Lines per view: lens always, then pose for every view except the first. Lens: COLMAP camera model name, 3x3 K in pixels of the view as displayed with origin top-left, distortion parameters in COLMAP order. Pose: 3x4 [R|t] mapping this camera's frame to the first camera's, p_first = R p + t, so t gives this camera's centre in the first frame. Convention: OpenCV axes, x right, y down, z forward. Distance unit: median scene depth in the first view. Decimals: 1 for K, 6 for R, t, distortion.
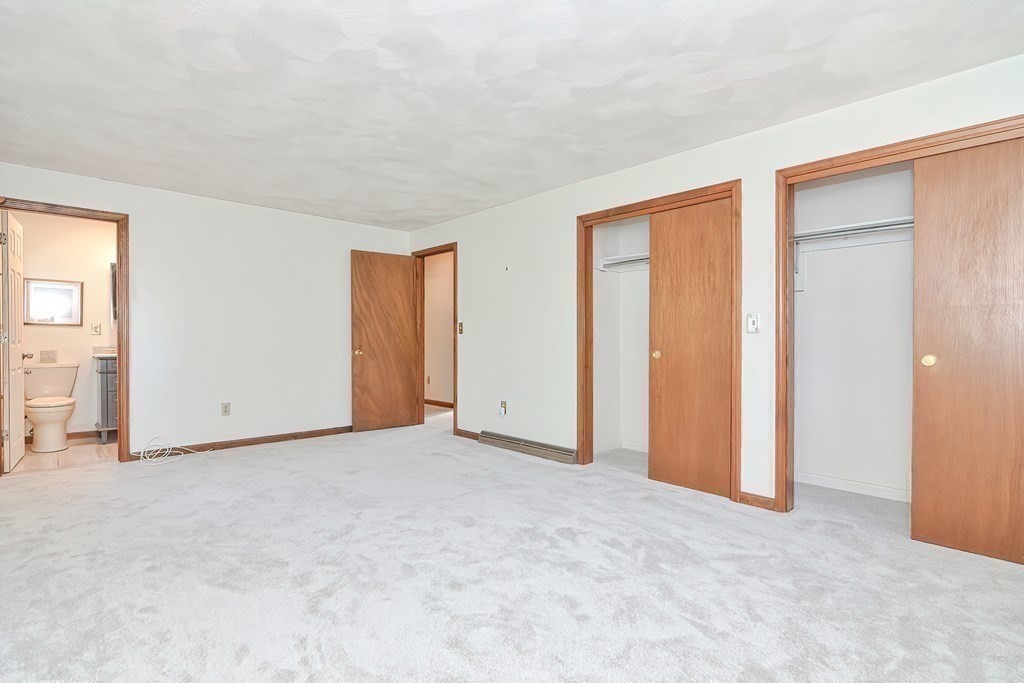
lens RADIAL K [[510.0, 0, 518.7], [0, 510.0, 341.3], [0, 0, 1]] dist [0.000730, -0.000846]
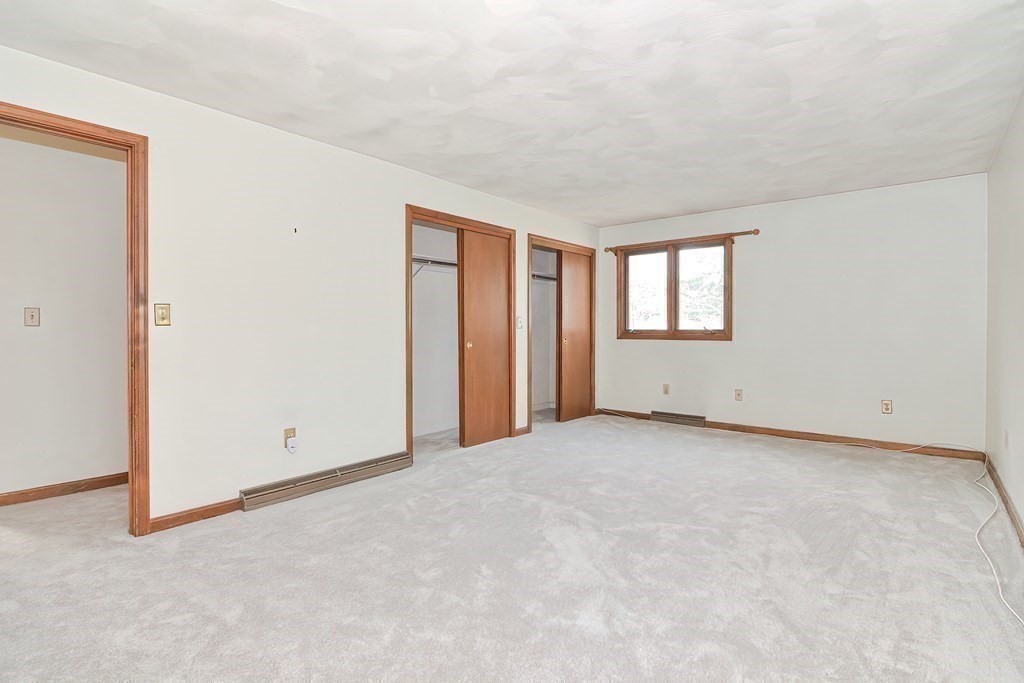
lens RADIAL K [[510.0, 0, 518.7], [0, 510.0, 341.3], [0, 0, 1]] dist [0.000730, -0.000846]
pose [[-0.156614, -0.016773, 0.987518, -0.934113], [0.011130, 0.999762, 0.018747, -0.005647], [-0.987597, 0.013927, -0.156390, 1.036865]]
